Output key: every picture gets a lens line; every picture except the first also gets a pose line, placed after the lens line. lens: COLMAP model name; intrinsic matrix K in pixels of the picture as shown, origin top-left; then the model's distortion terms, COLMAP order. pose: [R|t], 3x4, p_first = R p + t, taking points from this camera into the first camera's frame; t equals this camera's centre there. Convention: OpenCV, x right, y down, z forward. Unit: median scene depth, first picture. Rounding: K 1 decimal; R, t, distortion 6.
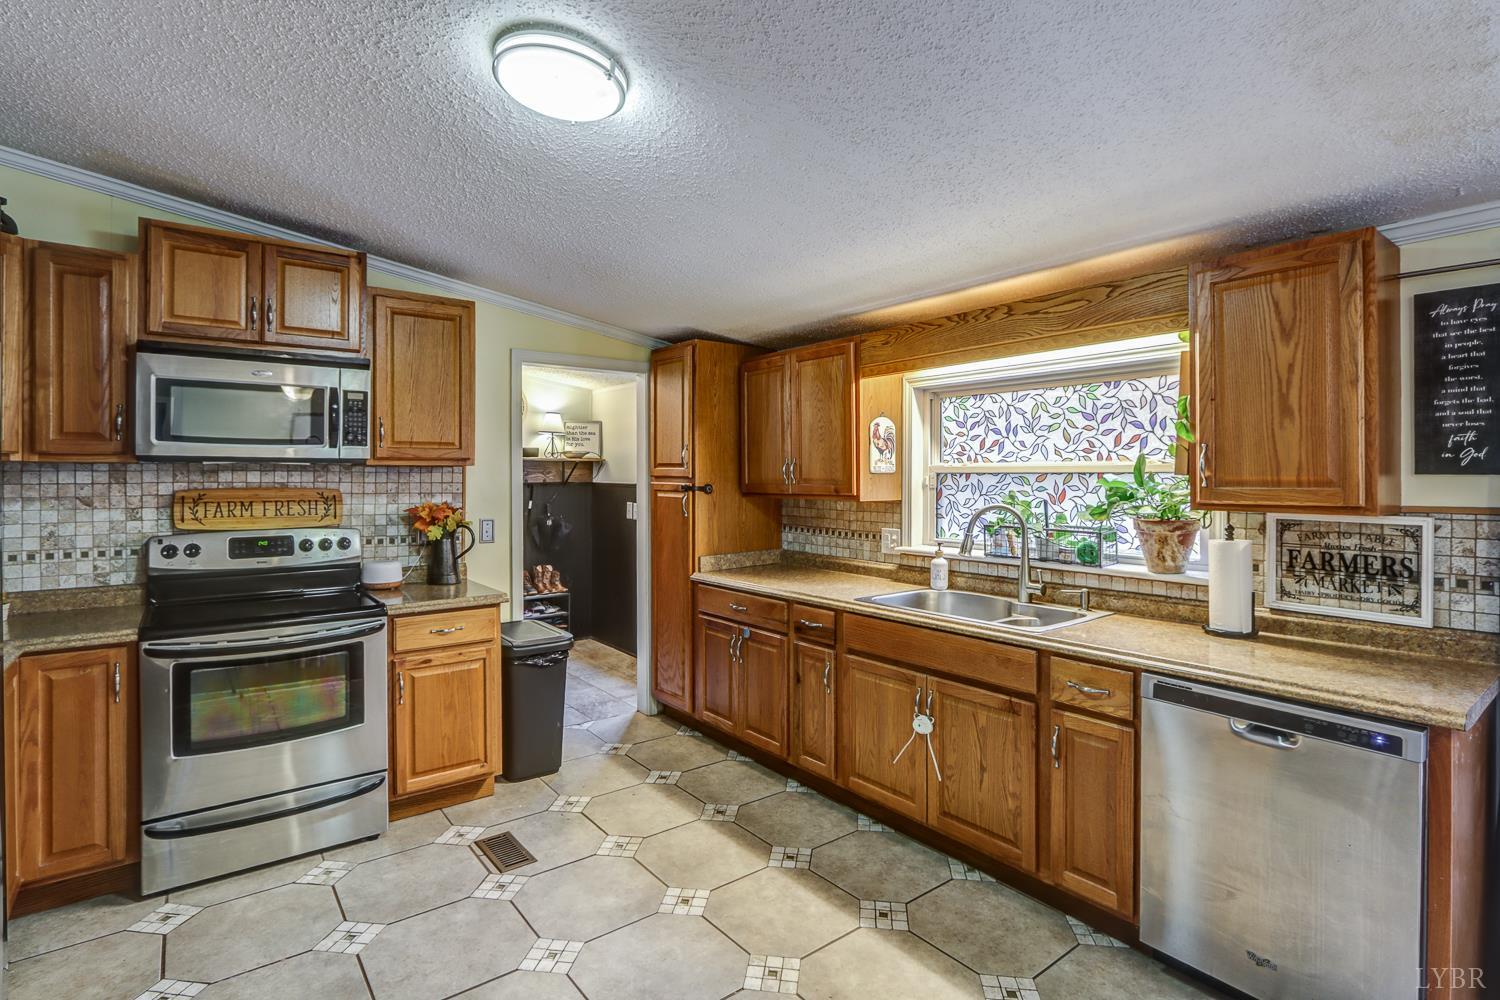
lens RADIAL K [[735.2, 0, 747.3], [0, 735.2, 476.5], [0, 0, 1]] dist [-0.016960, 0.001457]
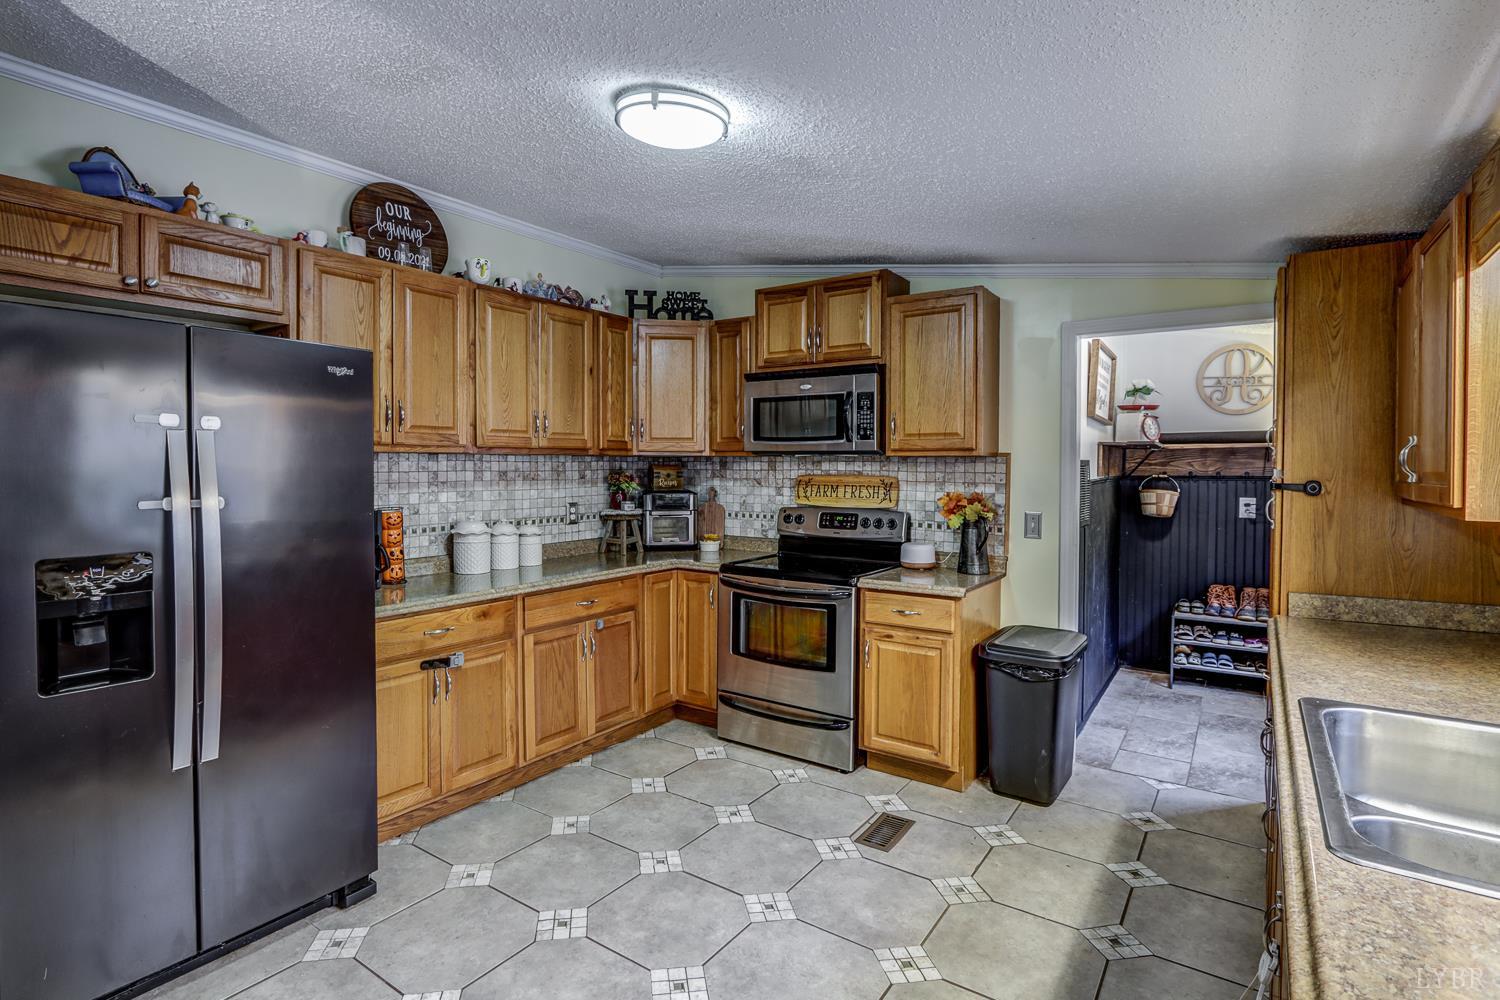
lens RADIAL K [[736.7, 0, 712.9], [0, 736.7, 485.4], [0, 0, 1]] dist [-0.015400, 0.000815]
pose [[0.282796, 0.027380, -0.958789, 0.535693], [-0.005022, 0.999621, 0.027065, 0.000265], [0.959167, -0.002839, 0.282826, 0.445154]]
